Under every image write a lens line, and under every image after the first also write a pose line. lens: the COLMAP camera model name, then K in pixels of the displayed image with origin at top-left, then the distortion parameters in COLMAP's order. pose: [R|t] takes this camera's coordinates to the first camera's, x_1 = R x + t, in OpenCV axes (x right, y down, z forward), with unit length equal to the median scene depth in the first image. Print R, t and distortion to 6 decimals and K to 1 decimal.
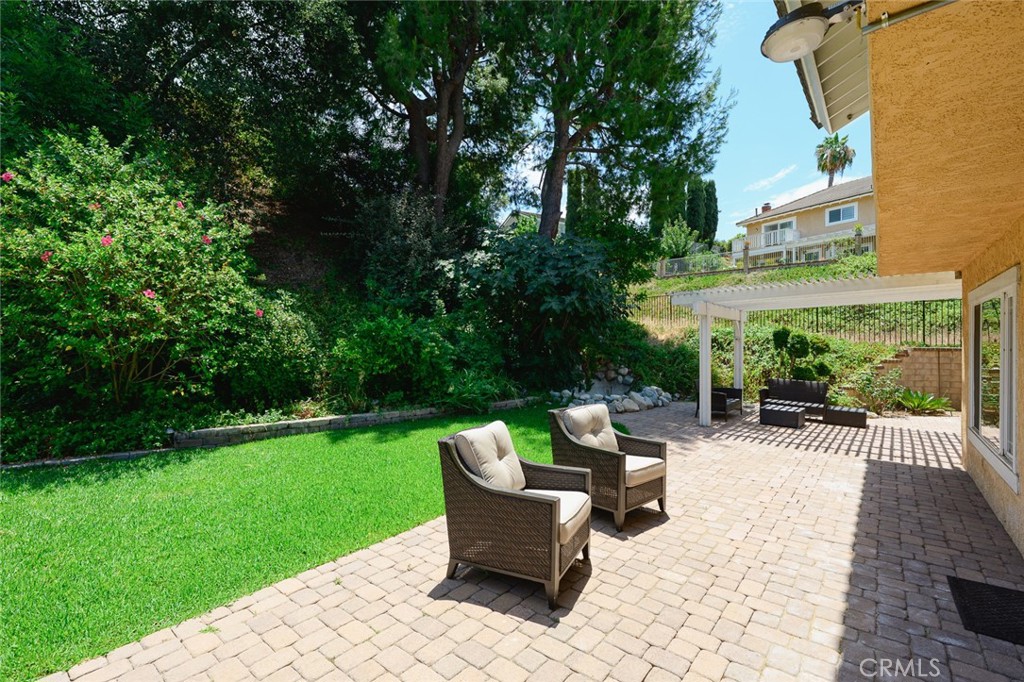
lens RADIAL K [[455.0, 0, 511.5], [0, 455.0, 343.9], [0, 0, 1]] dist [-0.000423, 0.000197]
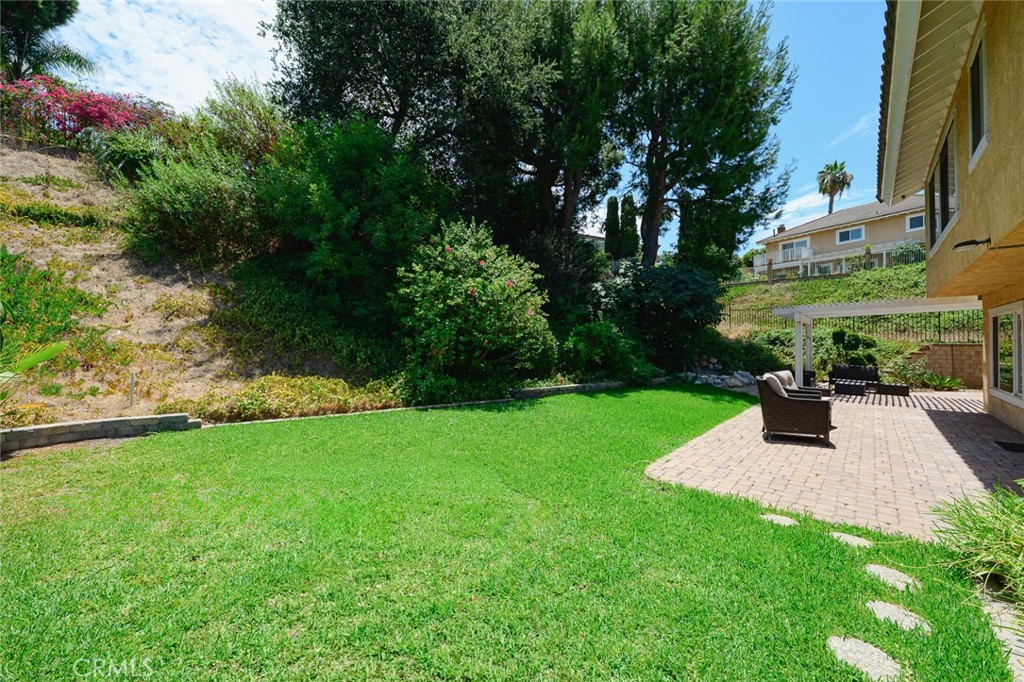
lens RADIAL K [[408.1, 0, 508.7], [0, 408.1, 338.9], [0, 0, 1]] dist [0.000002, -0.000328]
pose [[0.999236, -0.000016, -0.039084, -0.359092], [-0.000468, 0.999923, -0.012370, 0.009475], [0.039081, 0.012379, 0.999159, -0.293190]]
